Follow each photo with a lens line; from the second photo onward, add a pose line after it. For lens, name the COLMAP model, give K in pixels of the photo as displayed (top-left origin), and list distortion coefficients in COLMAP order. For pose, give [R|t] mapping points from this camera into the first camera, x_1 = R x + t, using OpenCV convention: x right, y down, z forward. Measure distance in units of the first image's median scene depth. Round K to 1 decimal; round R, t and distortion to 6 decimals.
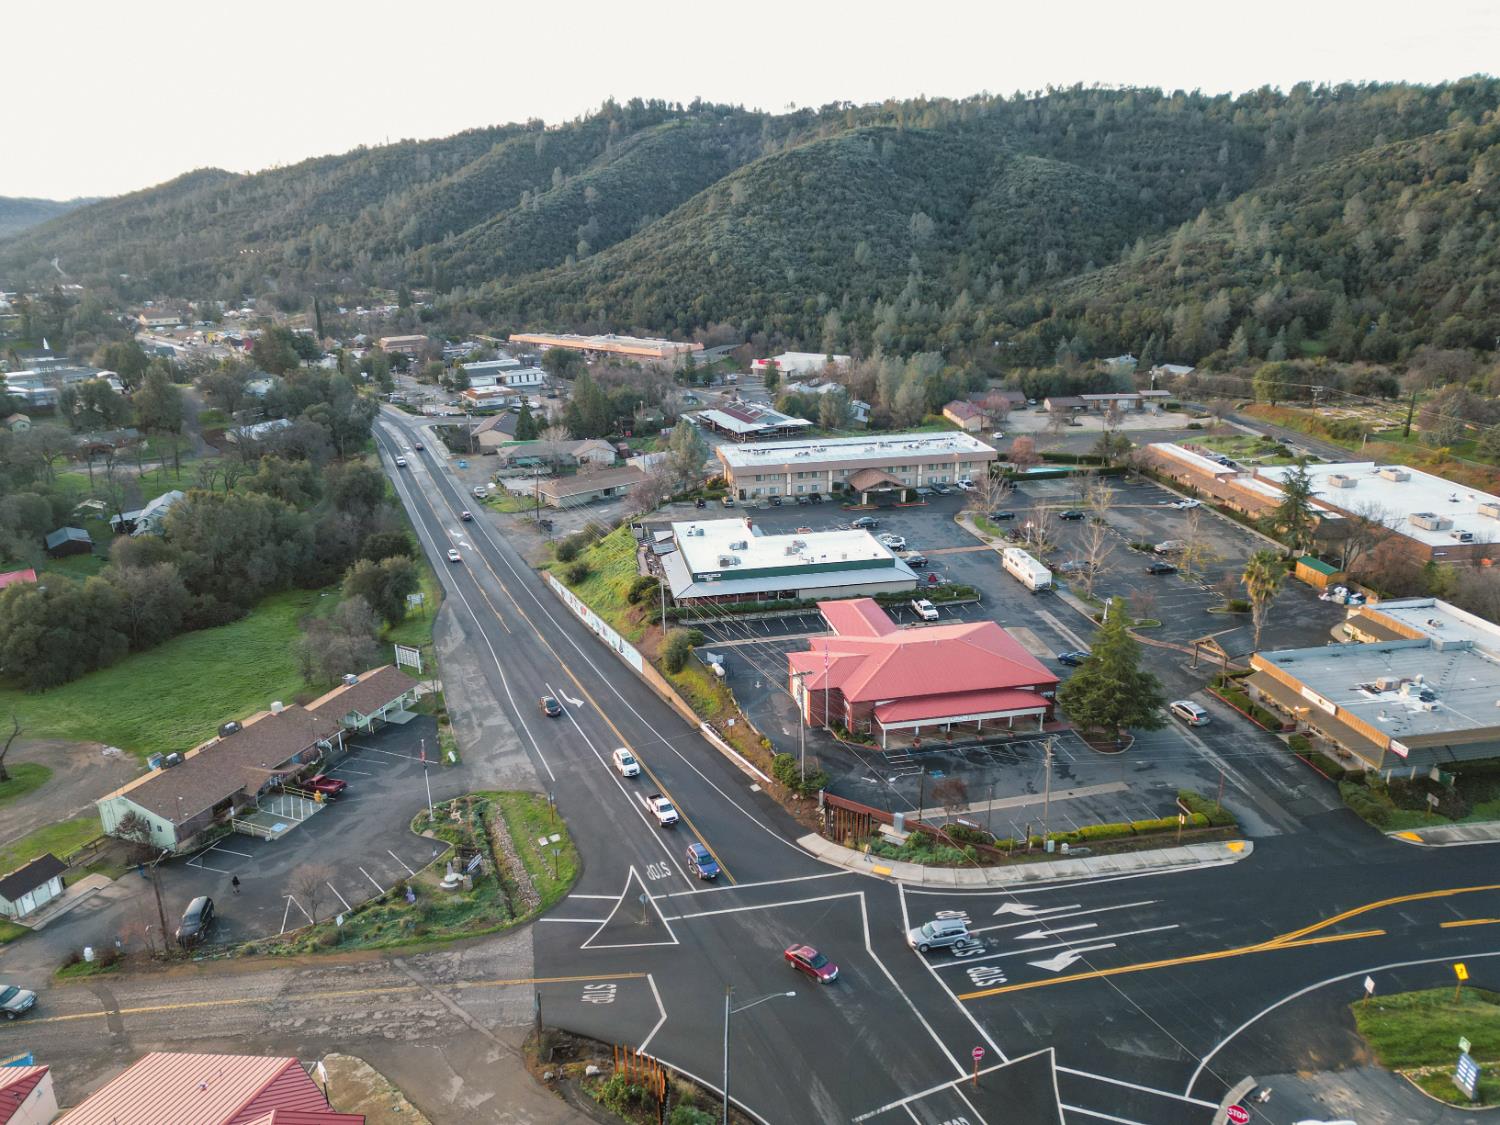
lens RADIAL K [[1049.8, 0, 754.2], [0, 1049.8, 567.8], [0, 0, 1]] dist [0.048134, -0.024827]
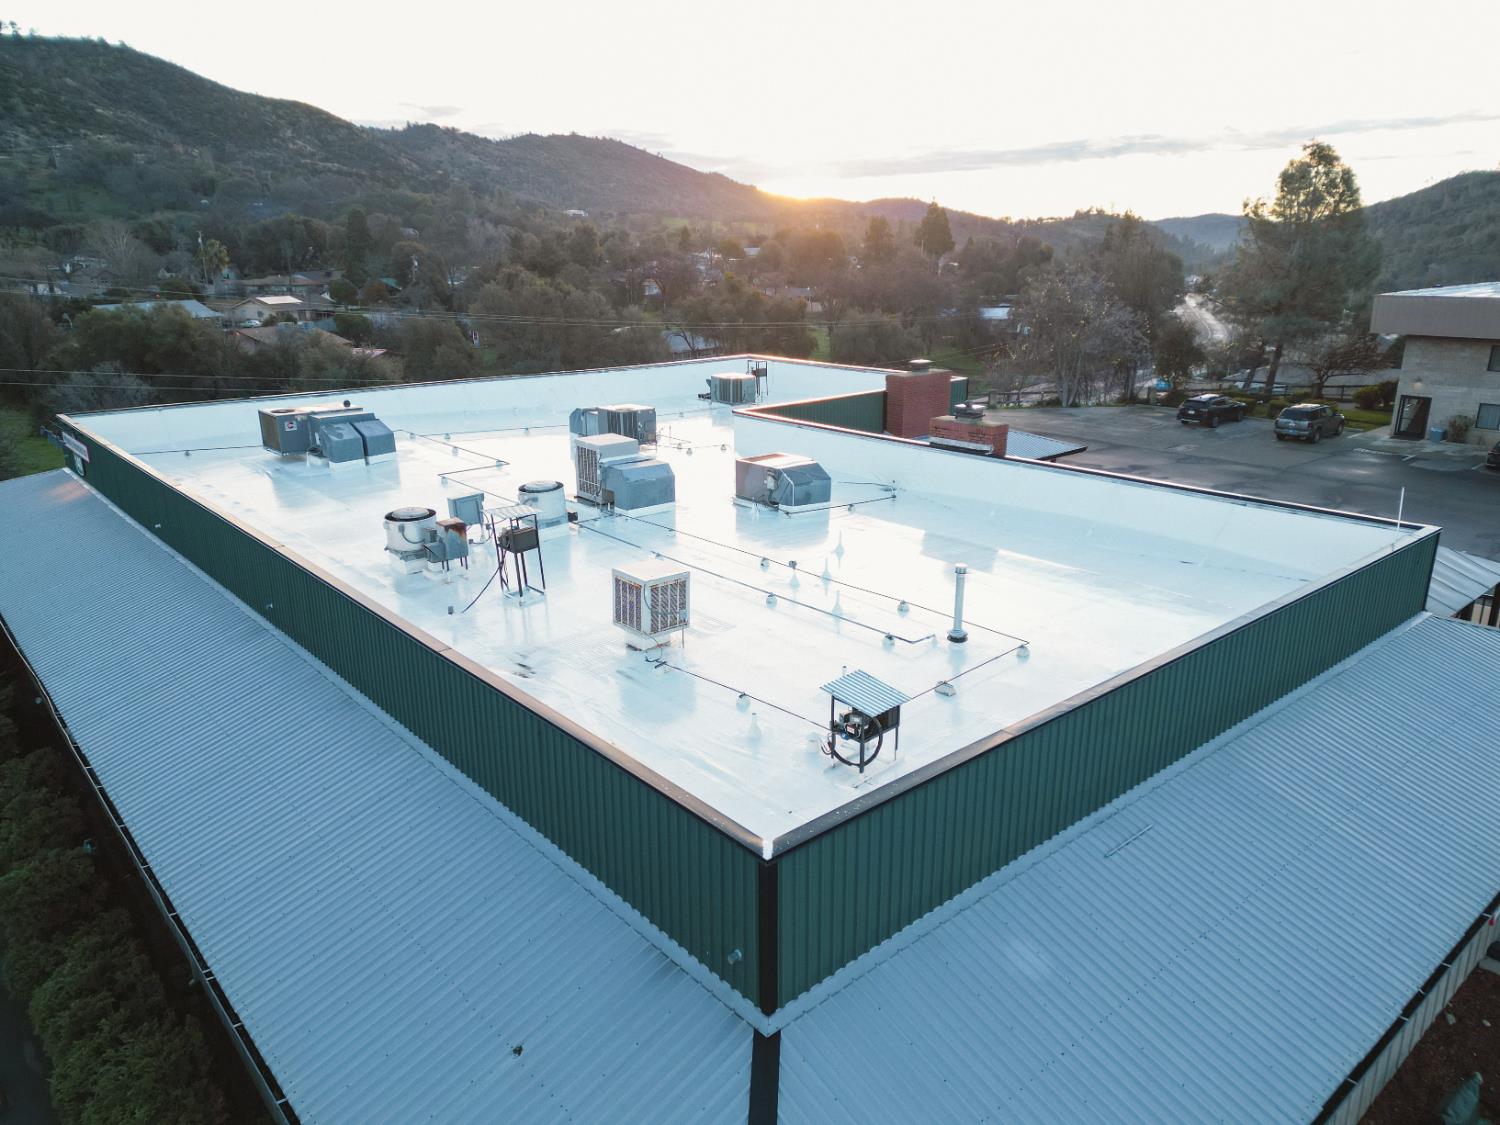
lens RADIAL K [[1049.8, 0, 754.2], [0, 1049.8, 567.8], [0, 0, 1]] dist [0.048134, -0.024827]
pose [[0.492522, 0.266434, -0.828514, 0.131647], [-0.295977, 0.946521, 0.128435, -0.021714], [0.818425, 0.181964, 0.545041, 0.733905]]
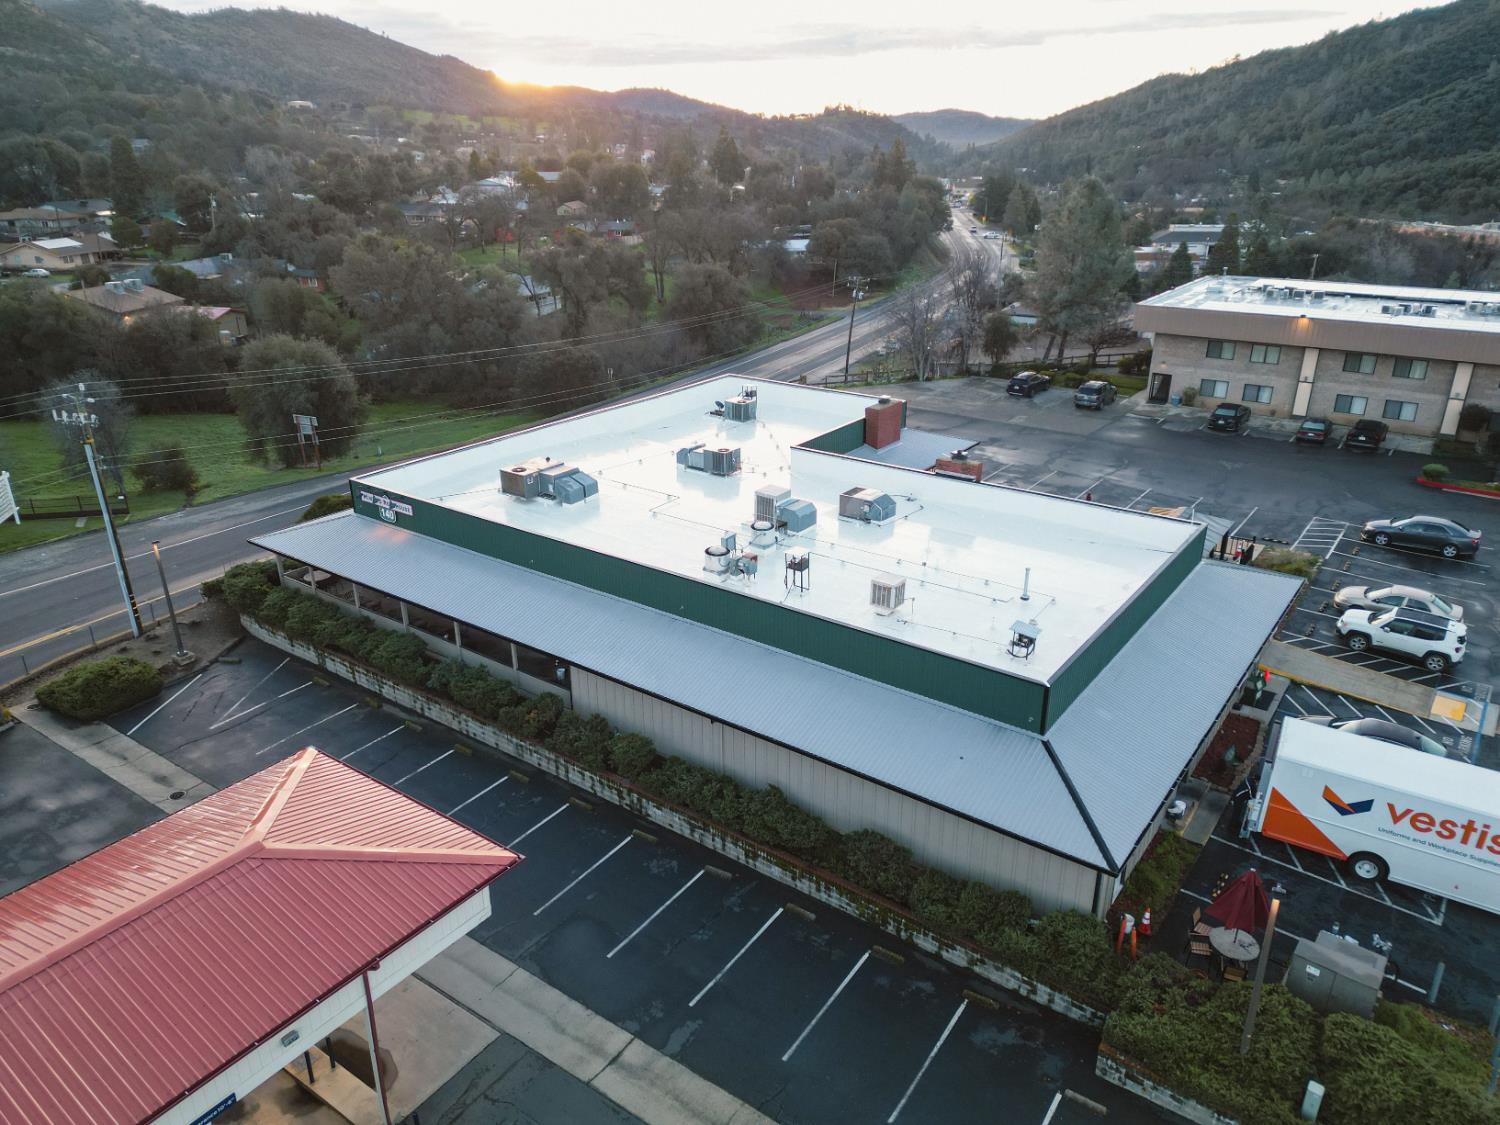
lens RADIAL K [[1049.8, 0, 754.2], [0, 1049.8, 567.8], [0, 0, 1]] dist [0.048134, -0.024827]
pose [[0.672484, 0.291961, -0.680091, 0.161629], [-0.255882, 0.953955, 0.156509, -0.031398], [0.694470, 0.068774, 0.716227, 0.638702]]
